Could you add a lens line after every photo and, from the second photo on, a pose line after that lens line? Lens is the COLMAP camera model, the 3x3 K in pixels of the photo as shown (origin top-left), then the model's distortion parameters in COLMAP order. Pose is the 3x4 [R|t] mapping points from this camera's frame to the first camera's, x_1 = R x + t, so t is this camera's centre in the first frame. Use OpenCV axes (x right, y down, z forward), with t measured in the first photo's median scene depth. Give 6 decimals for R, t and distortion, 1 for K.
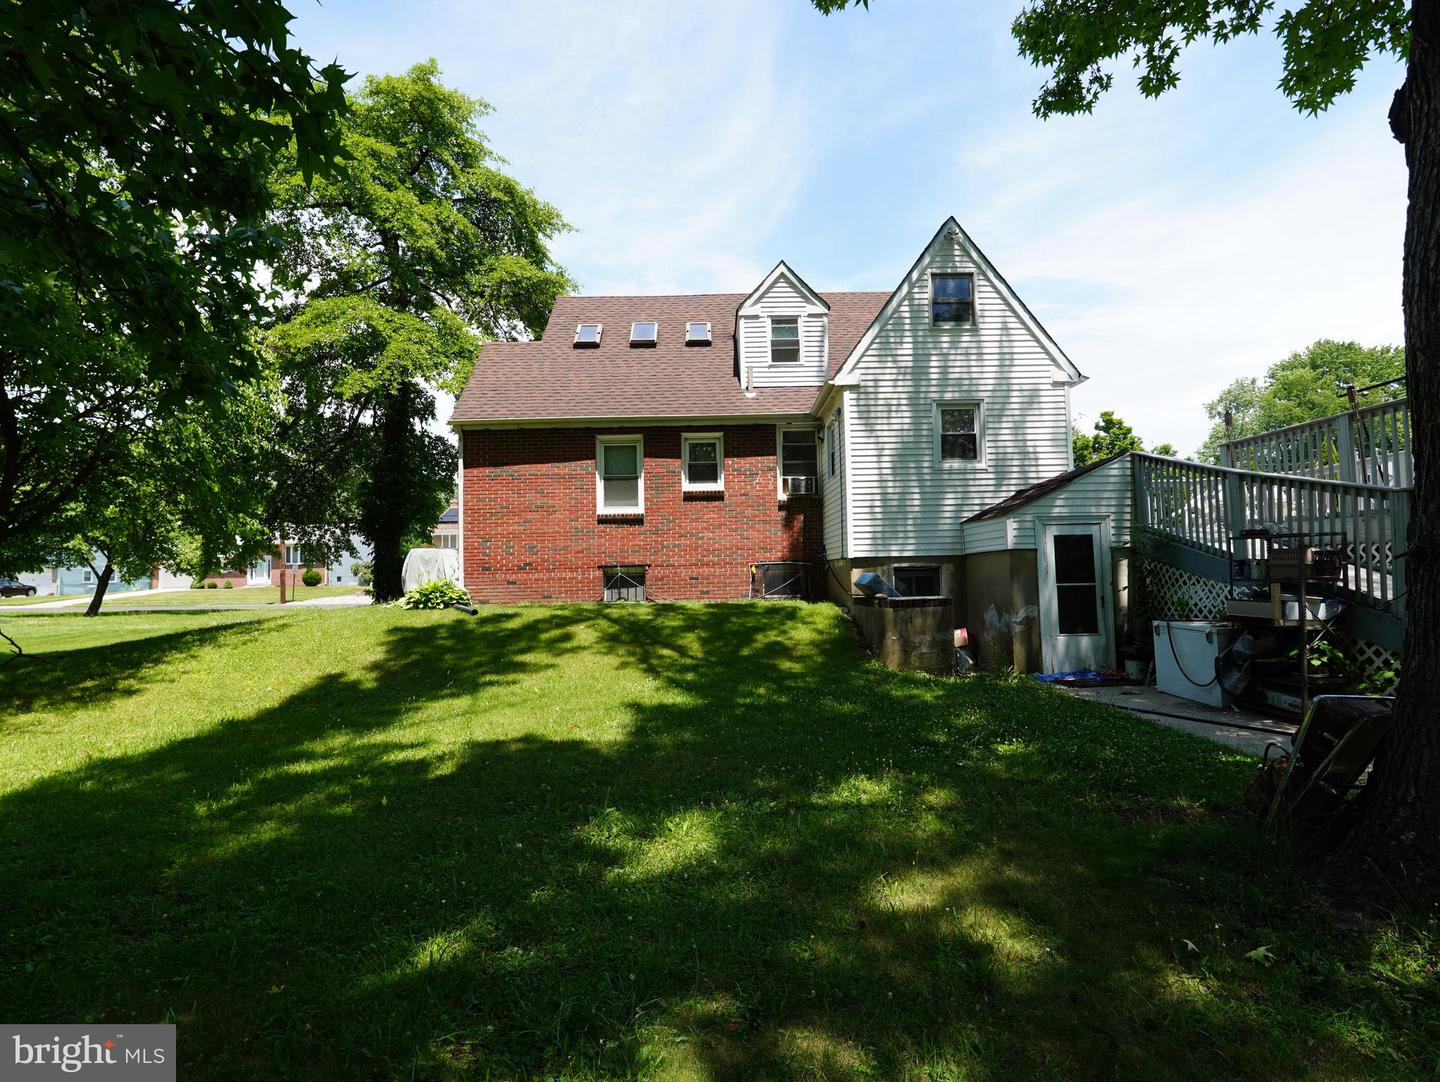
lens RADIAL K [[745.5, 0, 730.0], [0, 745.5, 516.4], [0, 0, 1]] dist [-0.016165, 0.004484]
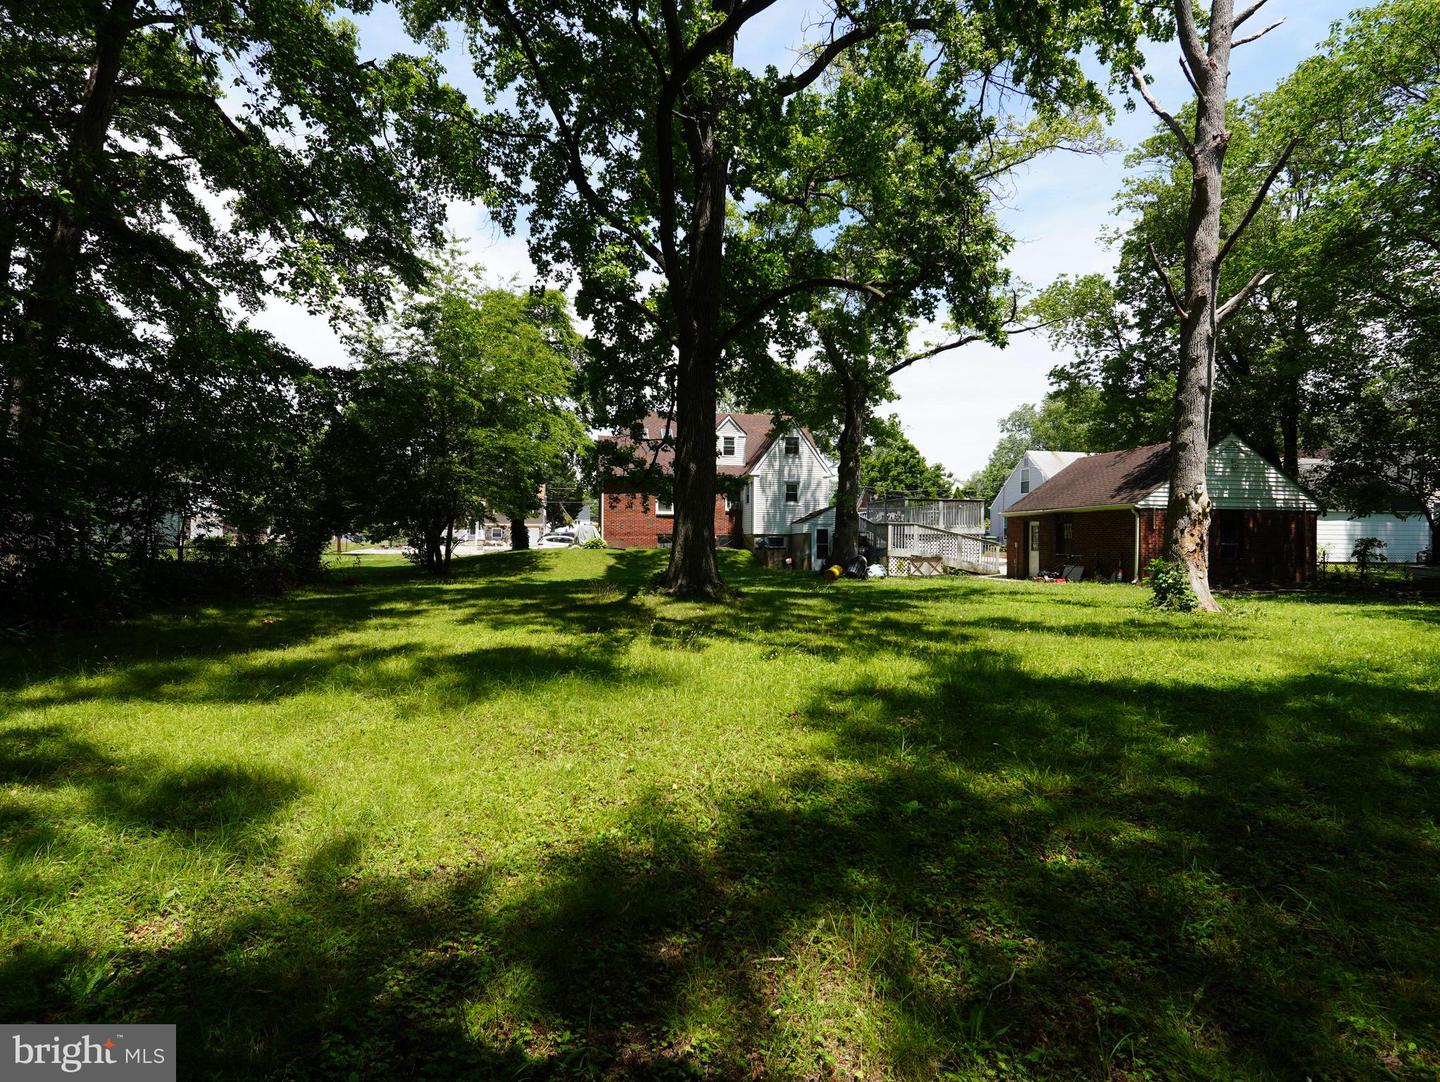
lens RADIAL K [[745.5, 0, 723.0], [0, 745.5, 543.3], [0, 0, 1]] dist [-0.016165, 0.004484]
pose [[0.983282, 0.027515, 0.179996, -0.419712], [-0.040507, 0.996800, 0.068908, -0.089944], [-0.177524, -0.075047, 0.981251, -1.594590]]
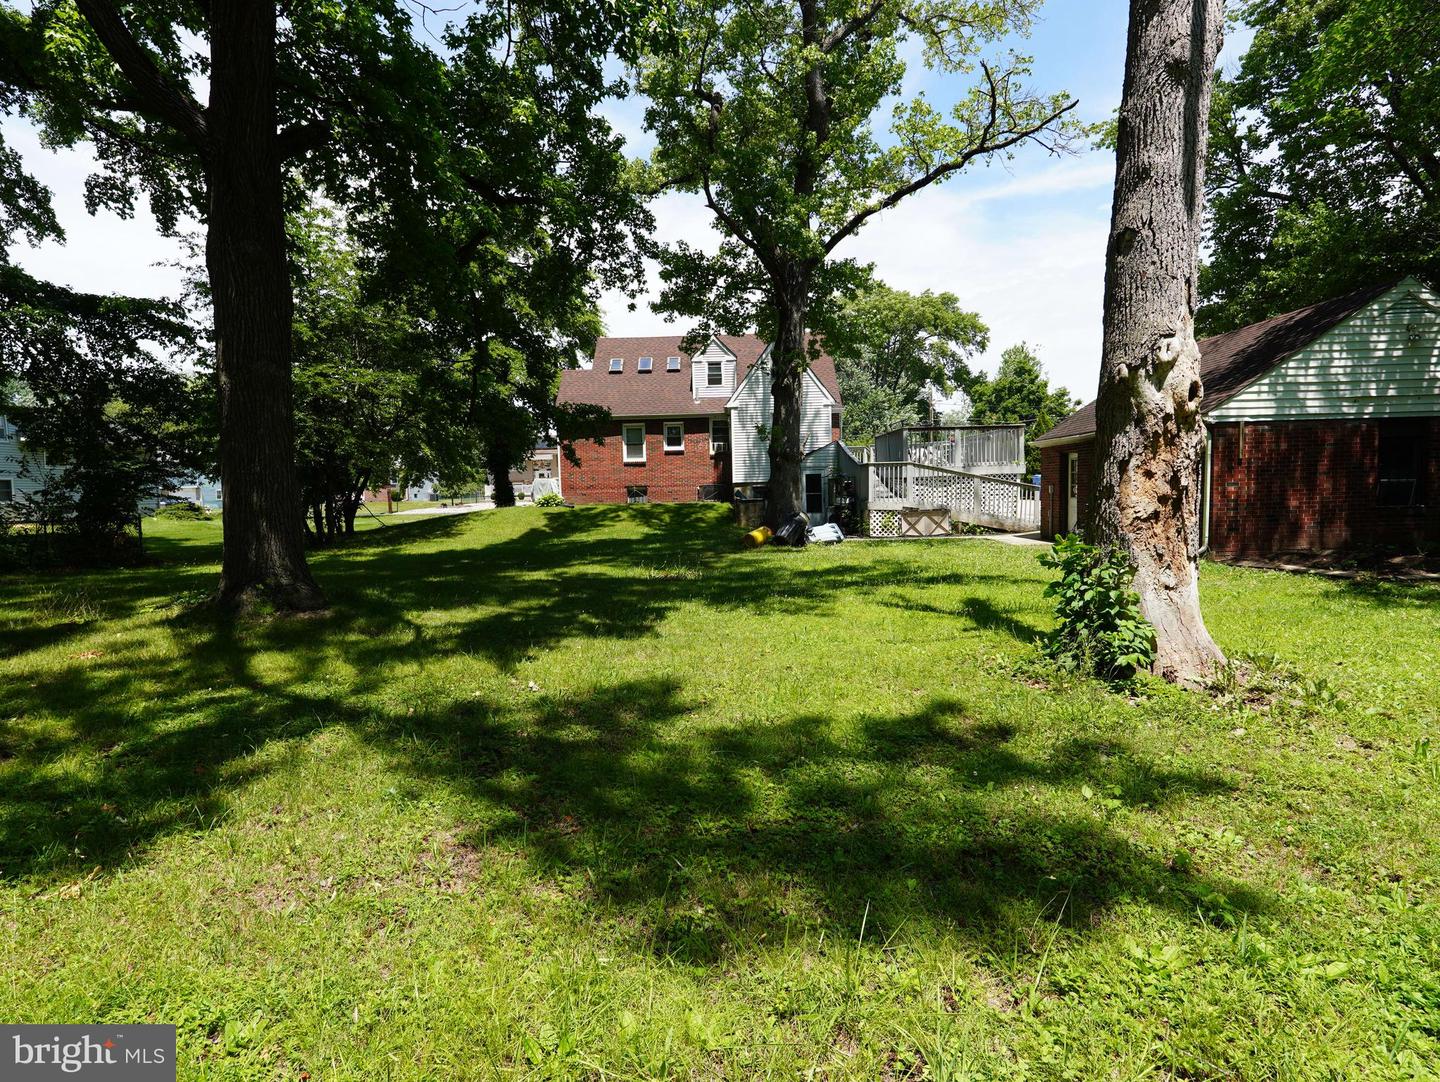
lens RADIAL K [[745.5, 0, 715.3], [0, 745.5, 545.0], [0, 0, 1]] dist [-0.016165, 0.004484]
pose [[0.999616, 0.000275, -0.027698, 0.141495], [0.003780, 0.989243, 0.146231, -0.079103], [0.027440, -0.146280, 0.988863, -1.137451]]
